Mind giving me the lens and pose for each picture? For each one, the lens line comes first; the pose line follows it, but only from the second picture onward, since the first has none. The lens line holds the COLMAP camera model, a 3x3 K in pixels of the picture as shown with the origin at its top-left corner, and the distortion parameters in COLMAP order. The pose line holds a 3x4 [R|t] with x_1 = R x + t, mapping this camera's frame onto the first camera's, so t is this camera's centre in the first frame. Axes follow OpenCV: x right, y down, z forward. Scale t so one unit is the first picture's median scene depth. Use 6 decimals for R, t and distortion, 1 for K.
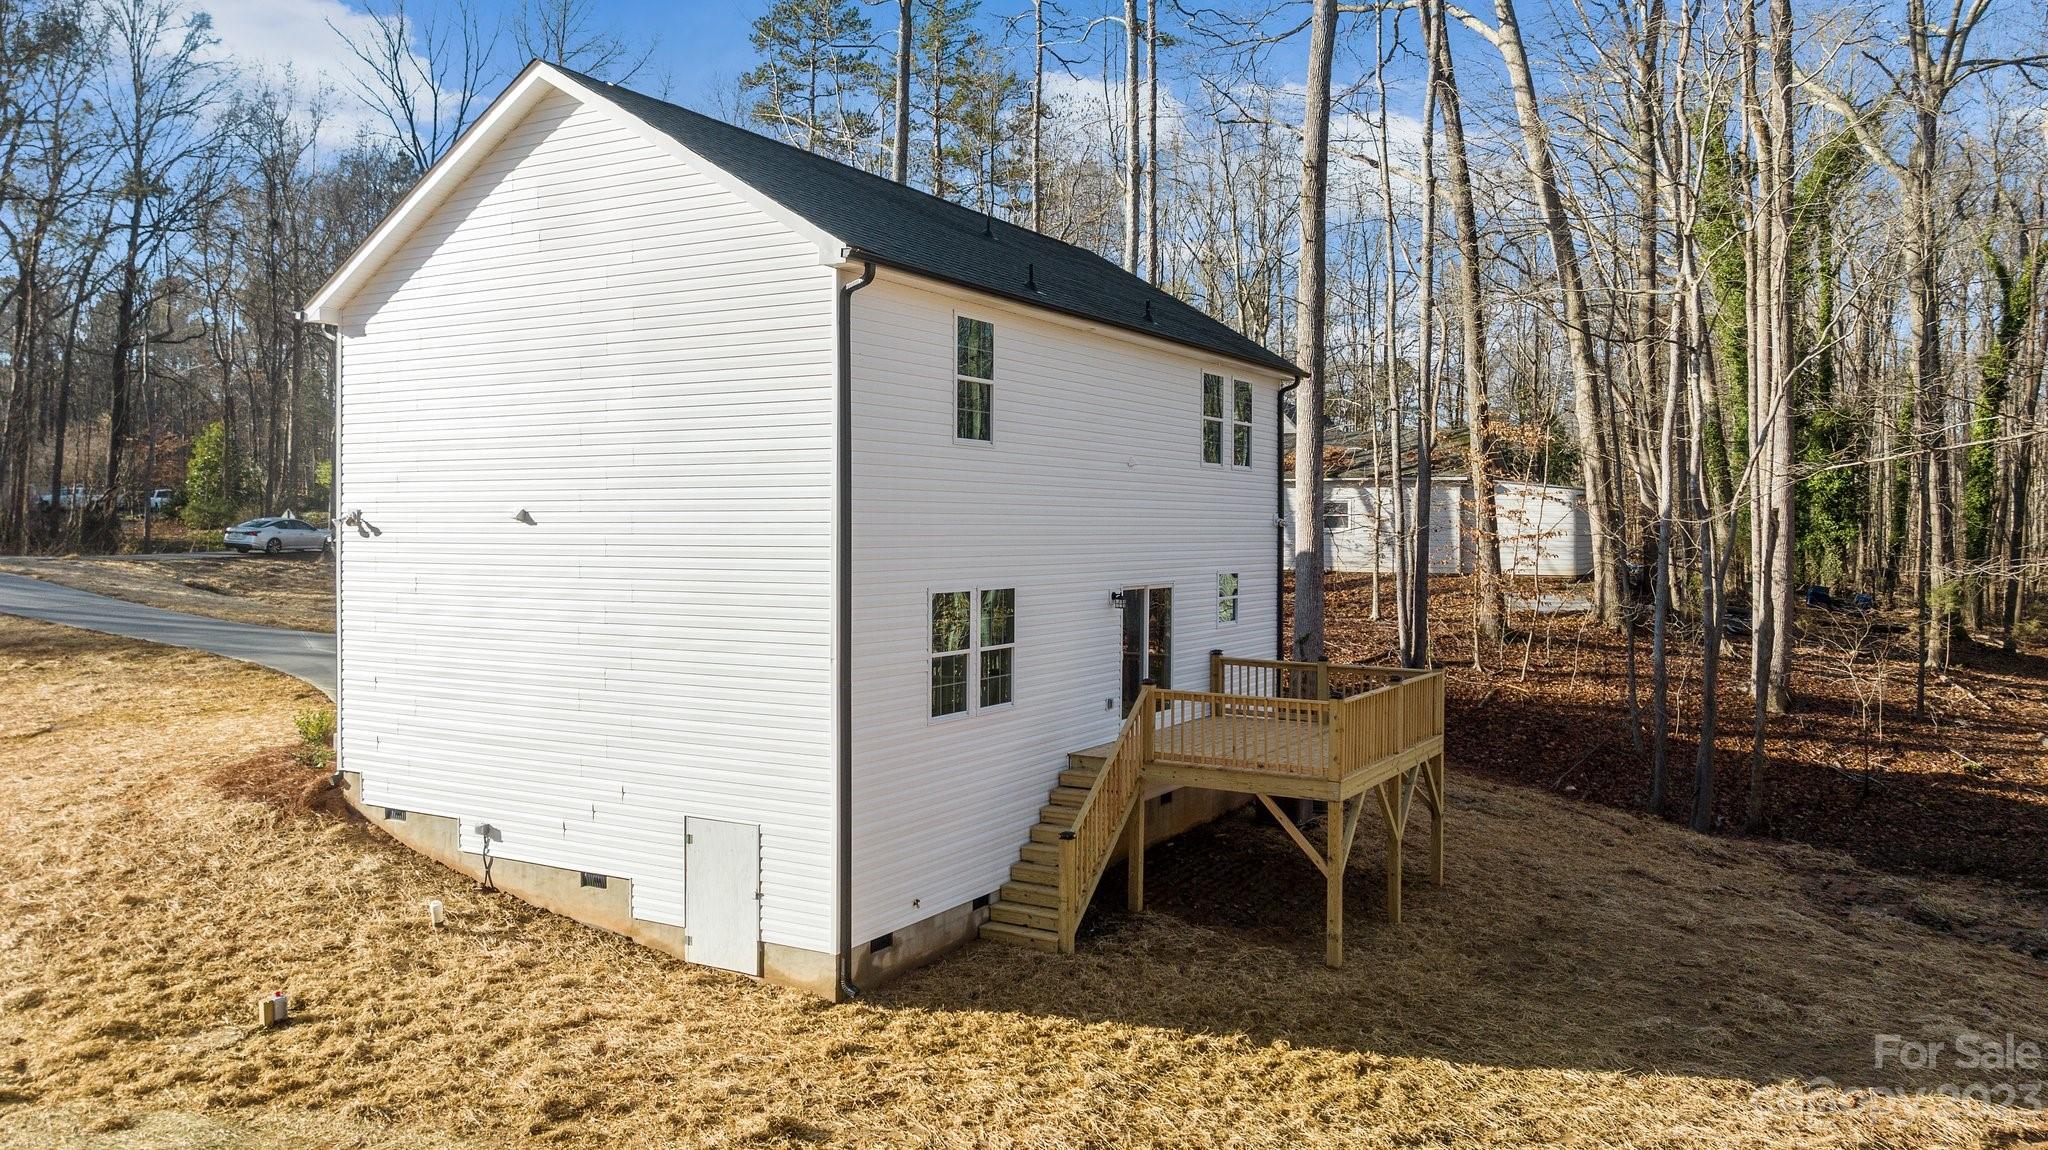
lens RADIAL K [[1484.3, 0, 1024.0], [0, 1484.3, 575.0], [0, 0, 1]] dist [-0.018995, -0.001939]
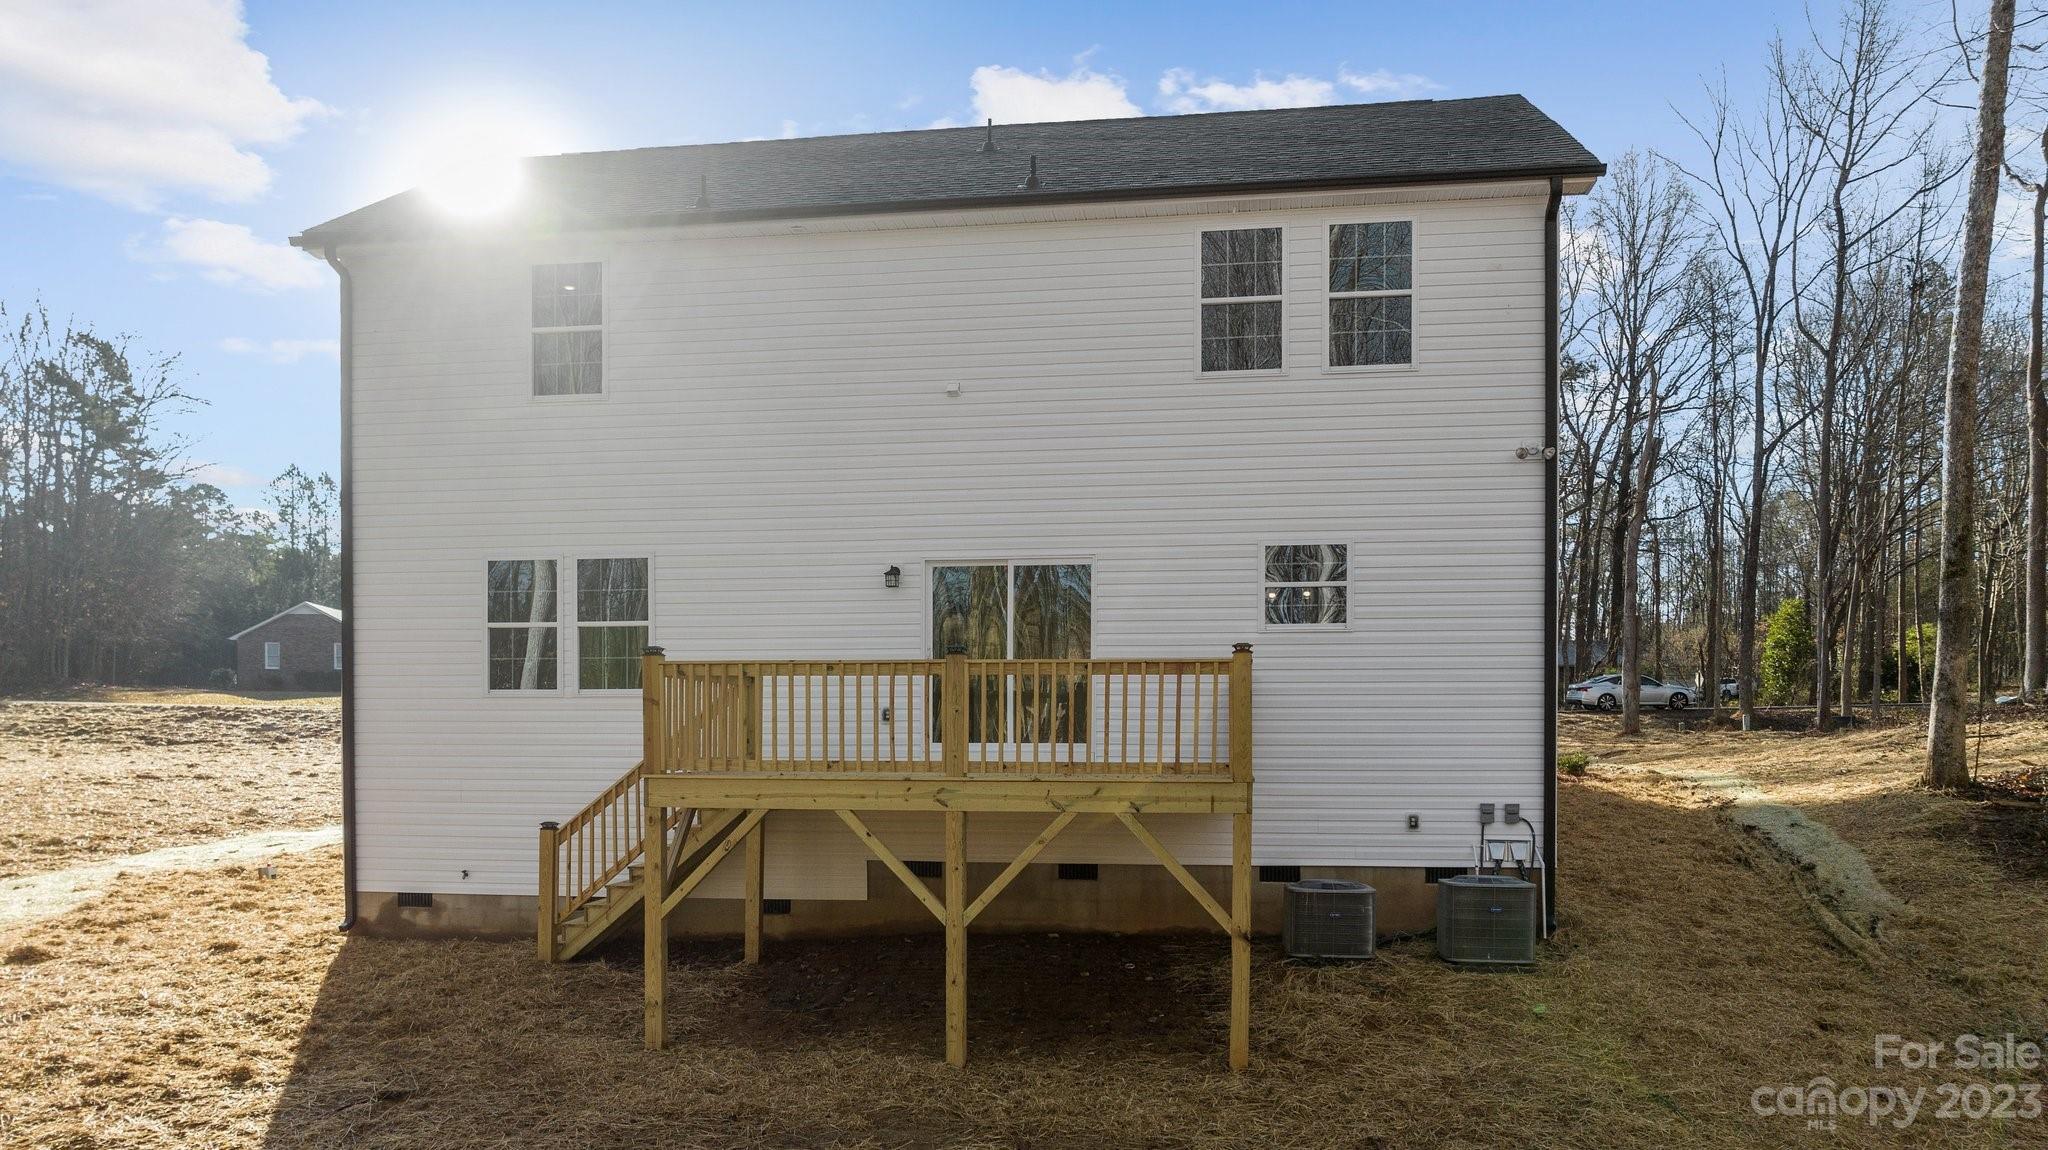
lens RADIAL K [[1484.3, 0, 1024.0], [0, 1484.3, 575.0], [0, 0, 1]] dist [-0.018995, -0.001939]
pose [[0.346076, -0.018092, -0.938032, 0.814231], [-0.008097, 0.999719, -0.022269, 0.032170], [0.938172, 0.015302, 0.345832, 0.824466]]
